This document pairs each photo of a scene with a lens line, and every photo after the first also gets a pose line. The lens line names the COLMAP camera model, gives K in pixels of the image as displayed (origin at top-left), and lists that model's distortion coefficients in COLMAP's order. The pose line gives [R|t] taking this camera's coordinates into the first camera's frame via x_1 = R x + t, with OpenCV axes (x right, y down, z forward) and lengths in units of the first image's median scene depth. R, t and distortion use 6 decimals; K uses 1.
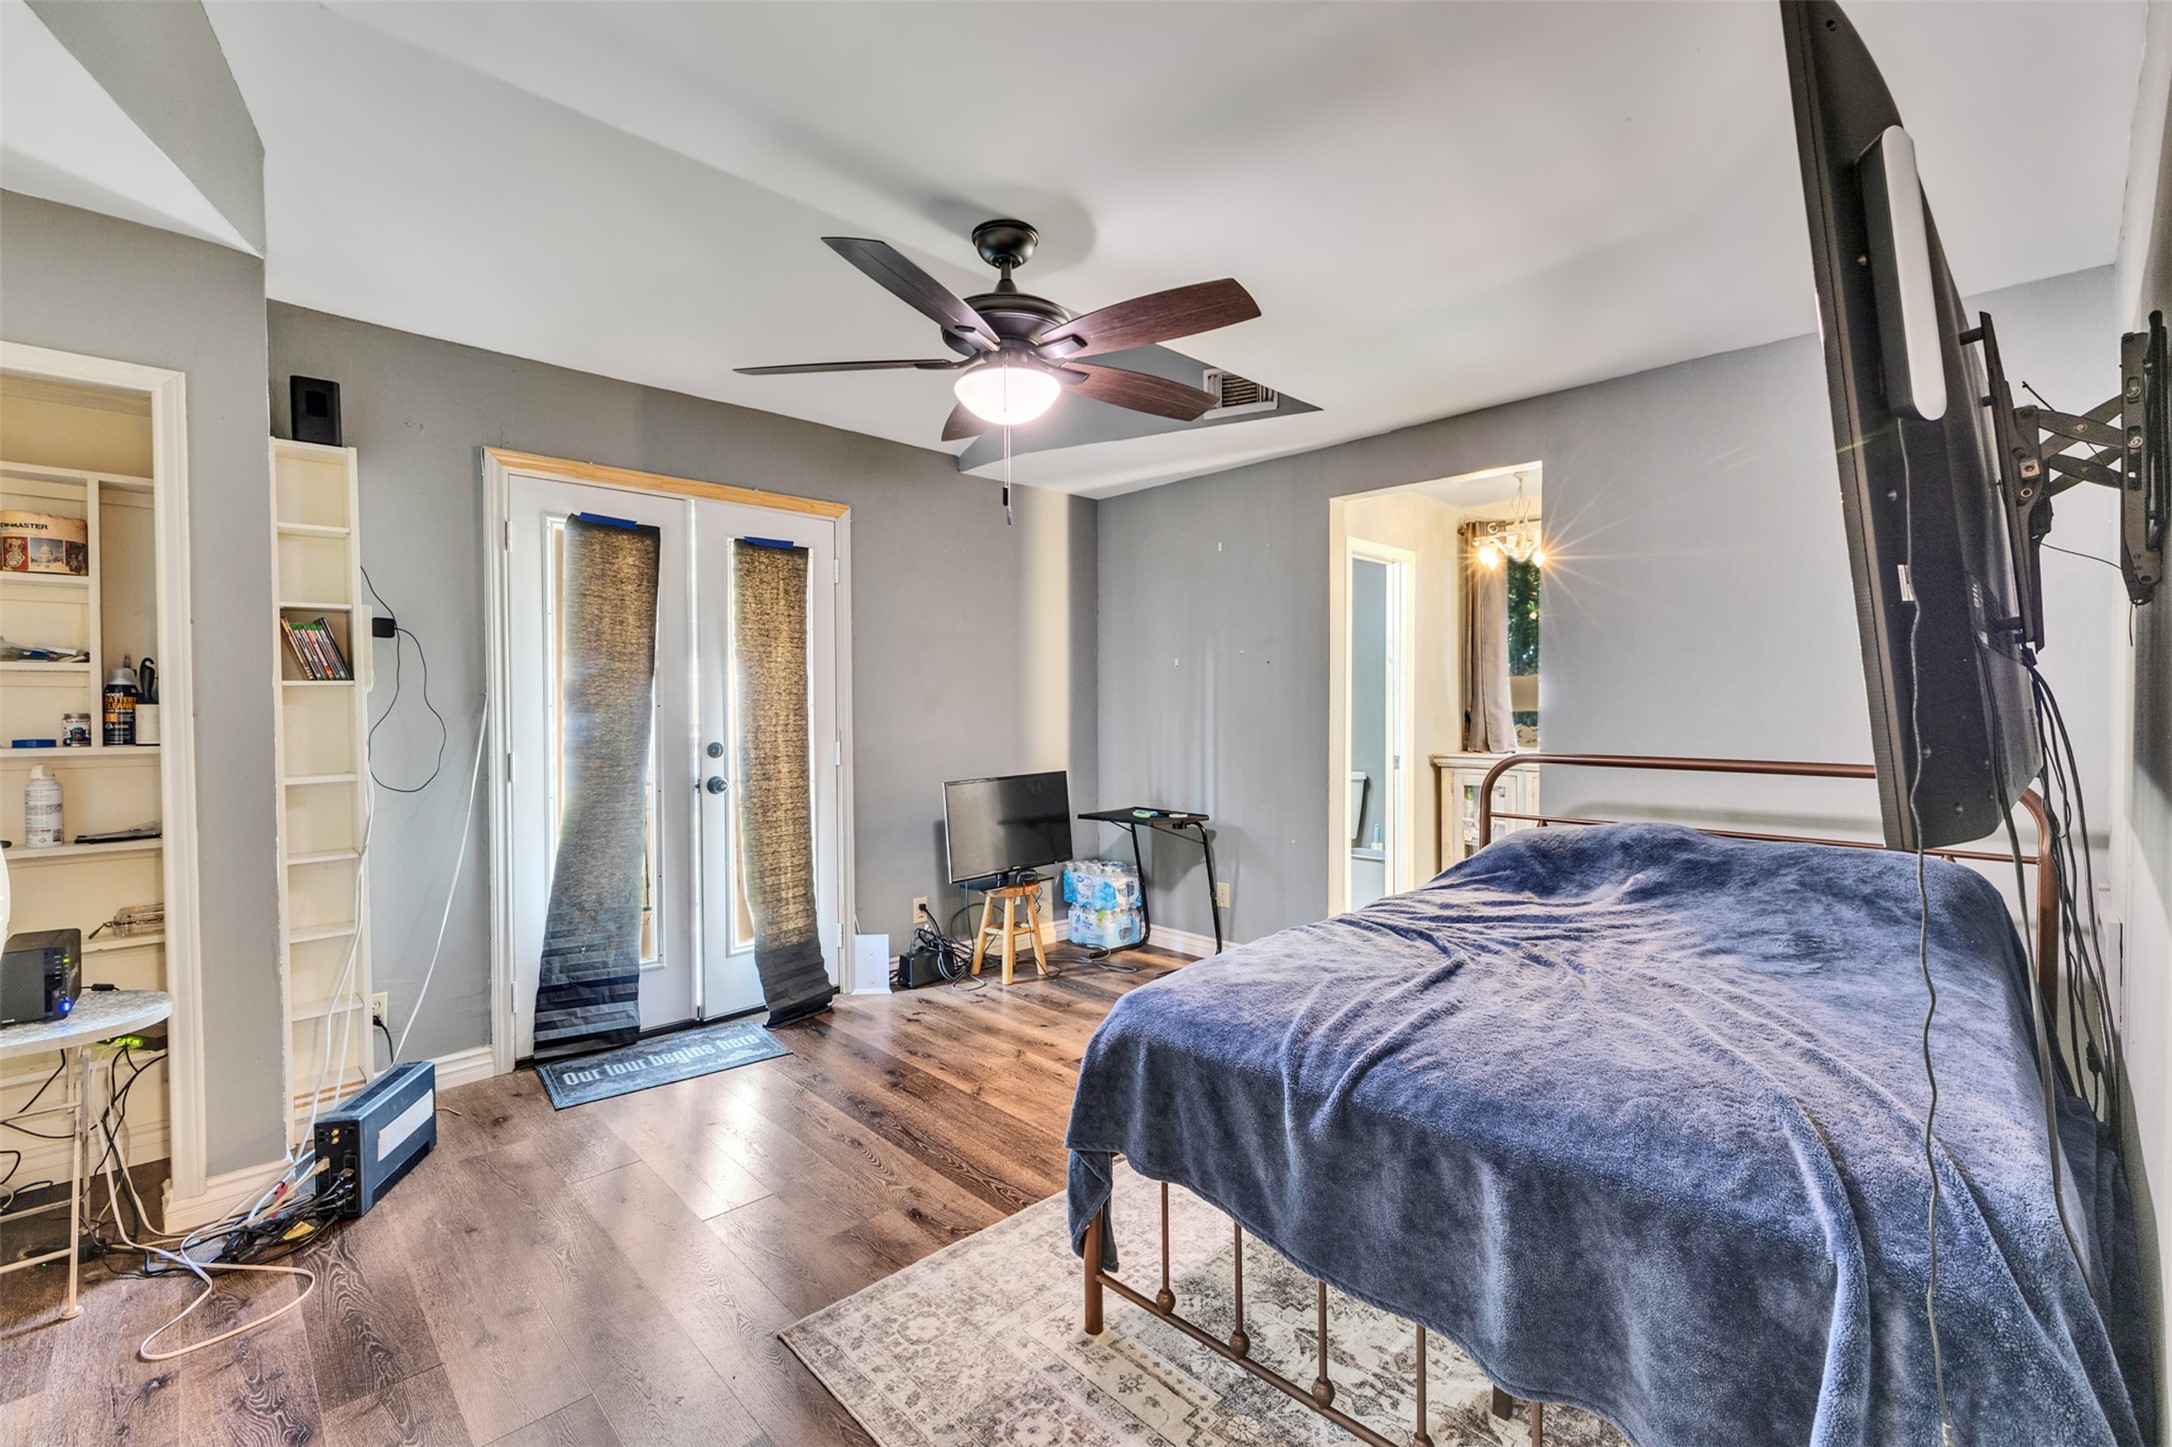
lens RADIAL K [[930.5, 0, 1090.9], [0, 930.5, 718.9], [0, 0, 1]] dist [0.003620, 0.000220]
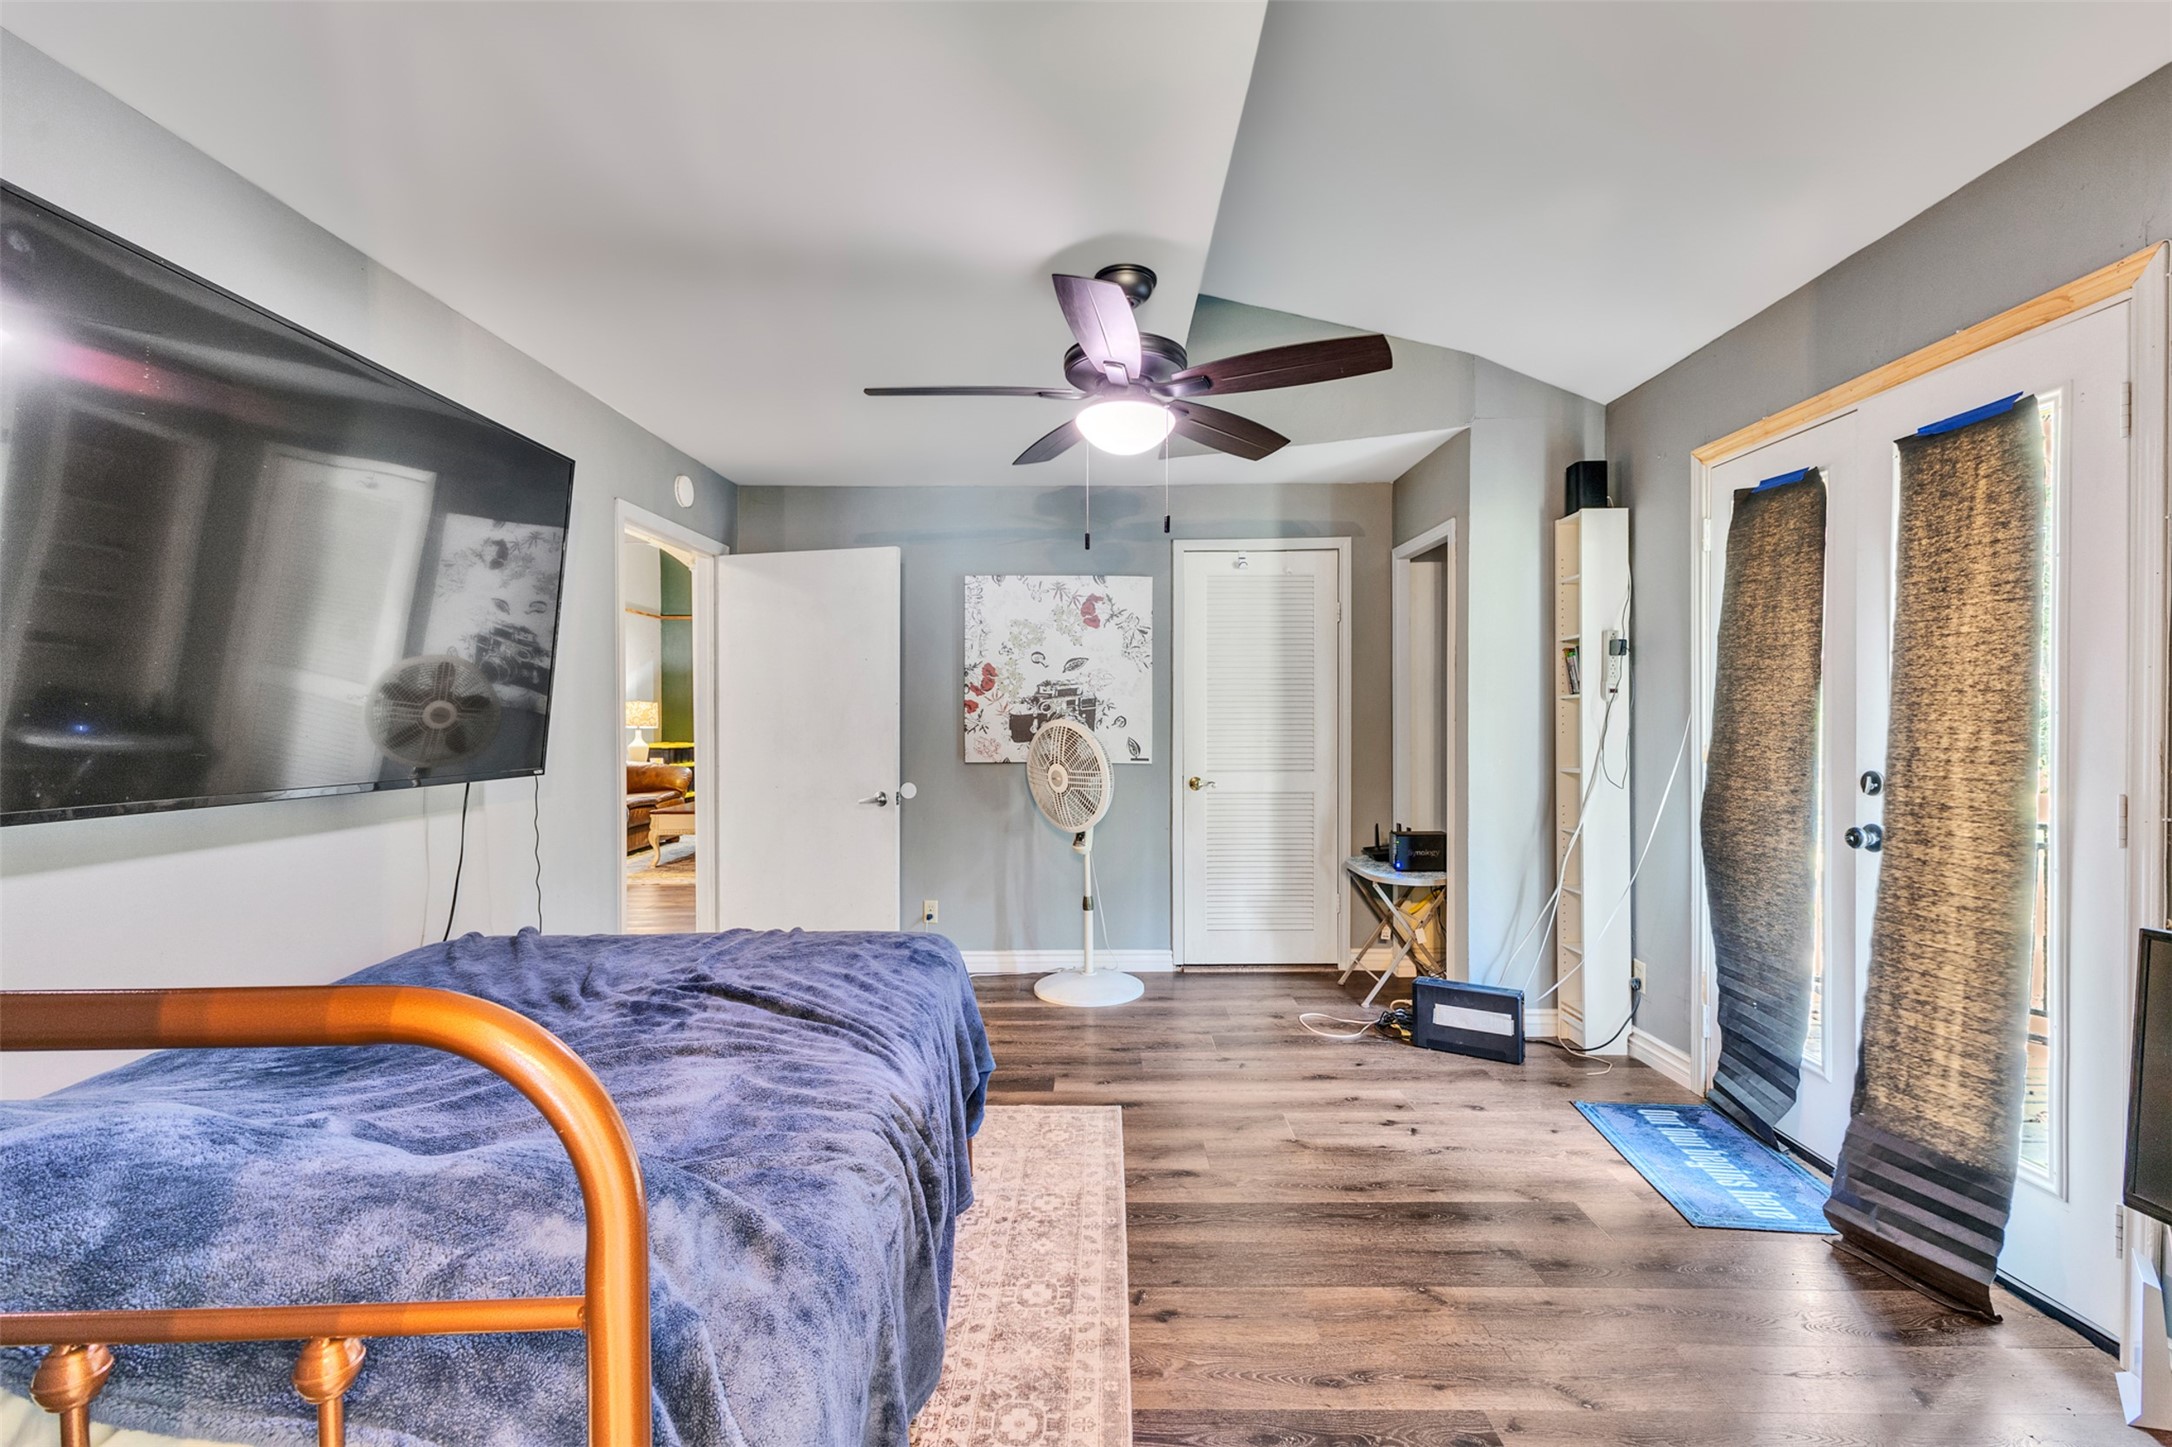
lens RADIAL K [[930.5, 0, 1094.3], [0, 930.5, 720.2], [0, 0, 1]] dist [0.003620, 0.000220]
pose [[-0.699262, 0.011139, -0.714778, 0.453402], [-0.003226, 0.999819, 0.018737, -0.021477], [0.714858, 0.015408, -0.699100, 1.121612]]
